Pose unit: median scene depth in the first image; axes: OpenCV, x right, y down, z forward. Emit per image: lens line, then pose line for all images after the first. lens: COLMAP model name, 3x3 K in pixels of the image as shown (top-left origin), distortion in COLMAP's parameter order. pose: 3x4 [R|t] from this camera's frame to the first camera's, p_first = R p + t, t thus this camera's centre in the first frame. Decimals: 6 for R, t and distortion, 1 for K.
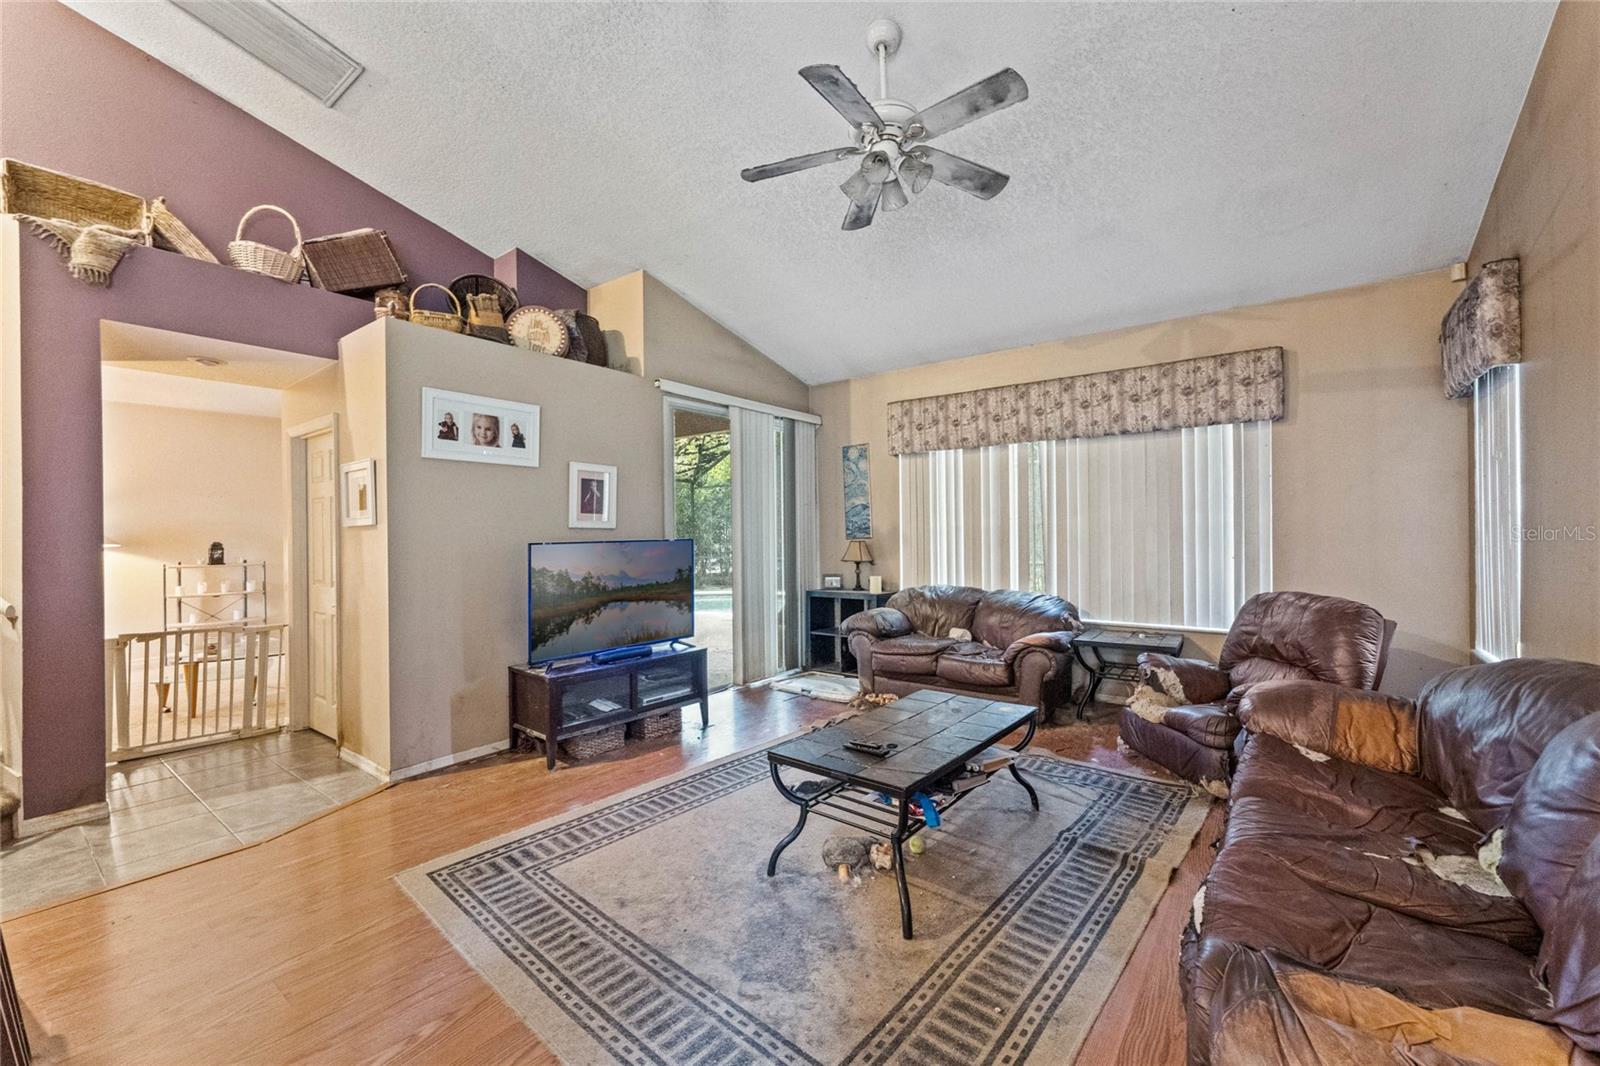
lens RADIAL K [[649.0, 0, 802.3], [0, 649.0, 531.4], [0, 0, 1]] dist [0.003068, 0.000476]
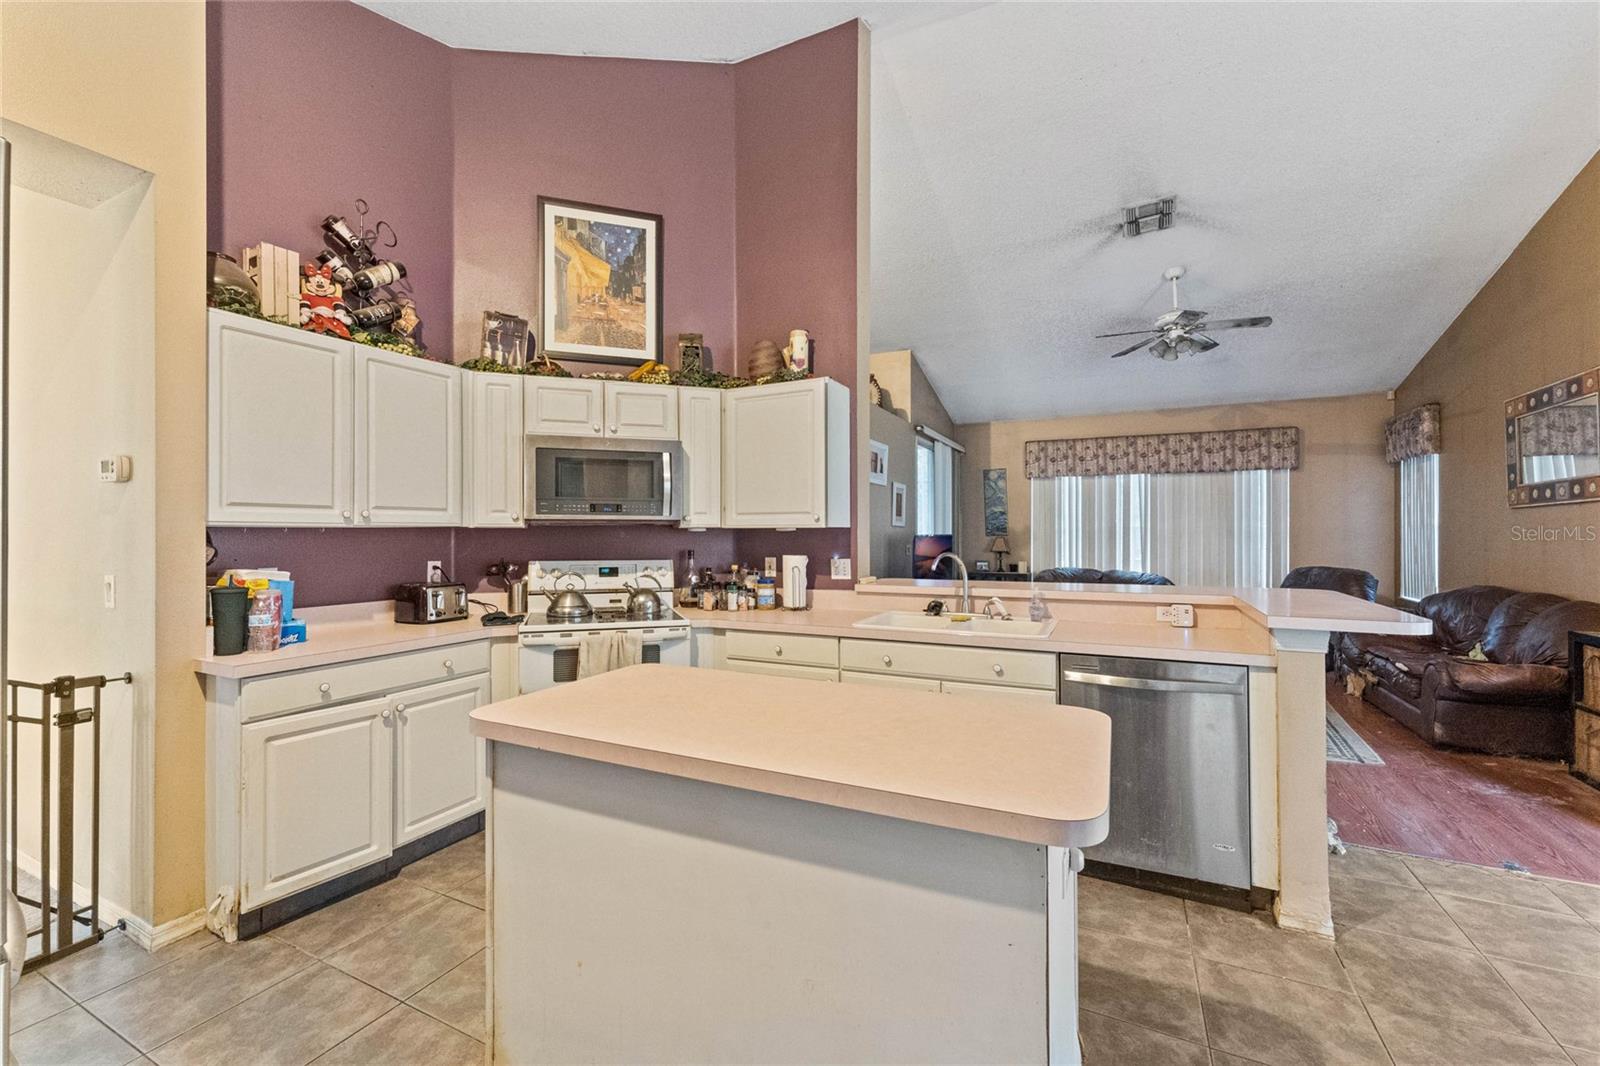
lens RADIAL K [[649.0, 0, 802.0], [0, 649.0, 532.4], [0, 0, 1]] dist [0.003068, 0.000476]
pose [[0.981859, 0.010848, 0.189300, -0.927178], [-0.011720, 0.999925, 0.003489, 0.006577], [-0.189248, -0.005645, 0.981913, -0.475189]]
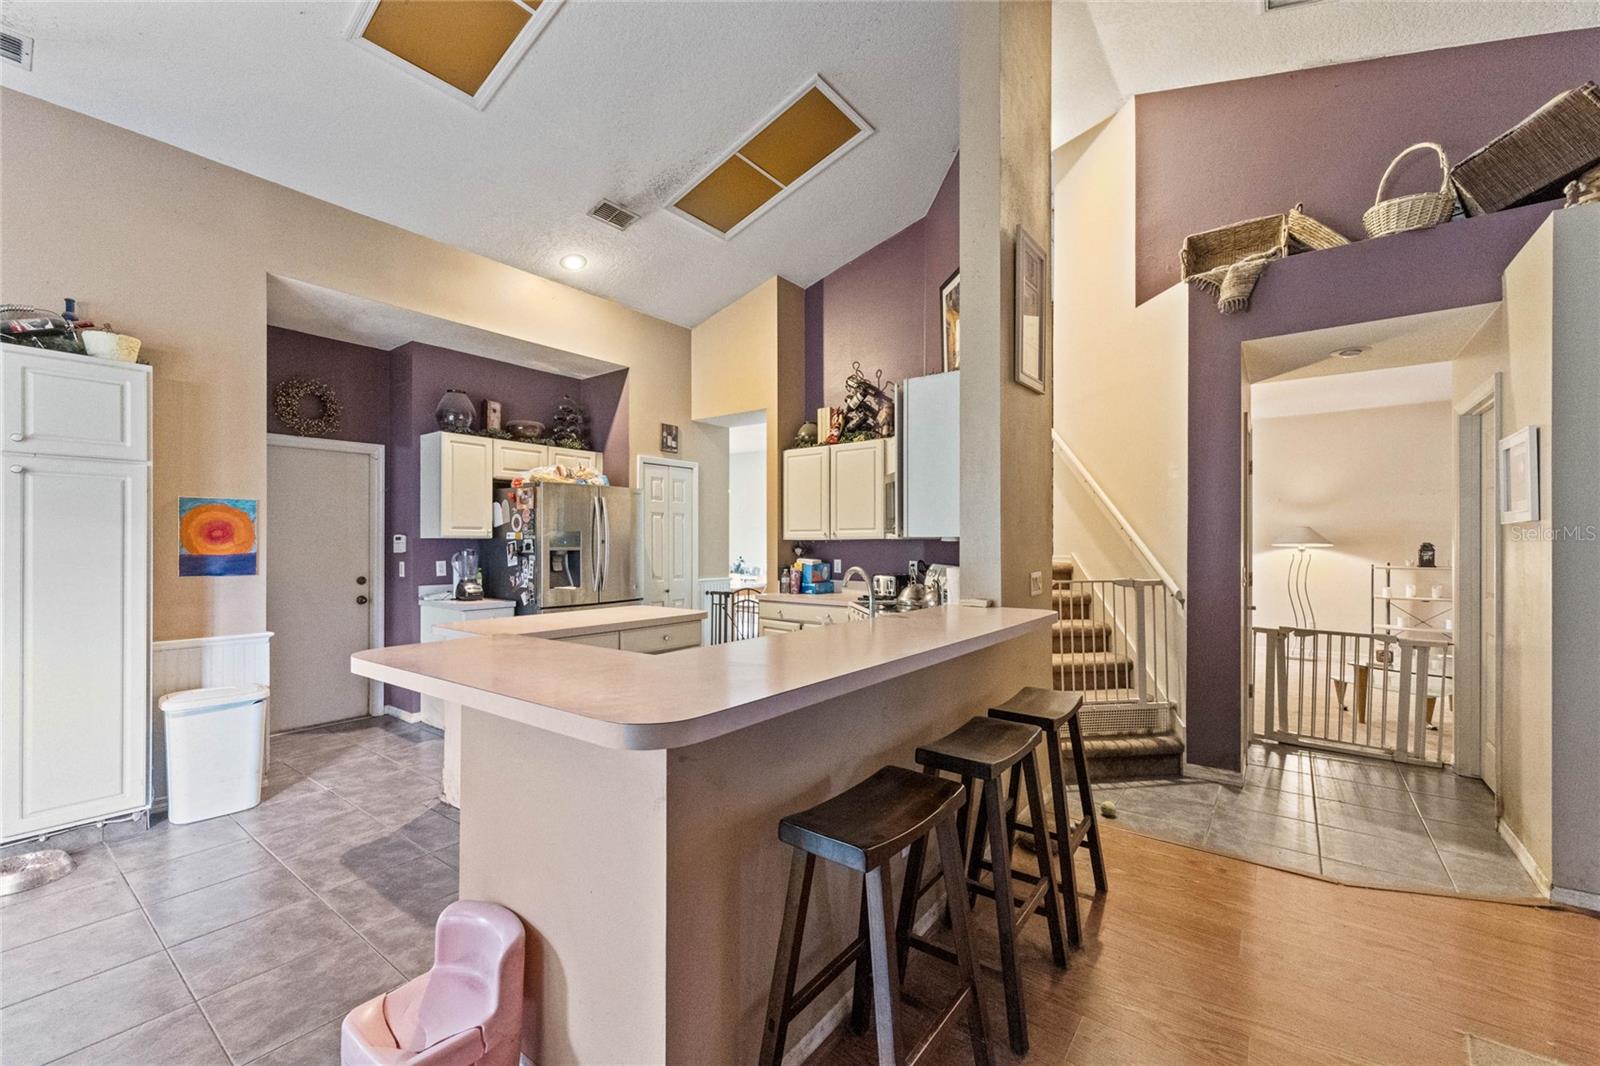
lens RADIAL K [[649.0, 0, 802.7], [0, 649.0, 539.9], [0, 0, 1]] dist [0.003068, 0.000476]
pose [[0.010559, 0.008717, -0.999906, 0.025282], [0.003283, 0.999956, 0.008752, 0.001882], [0.999939, -0.003375, 0.010530, 0.165620]]
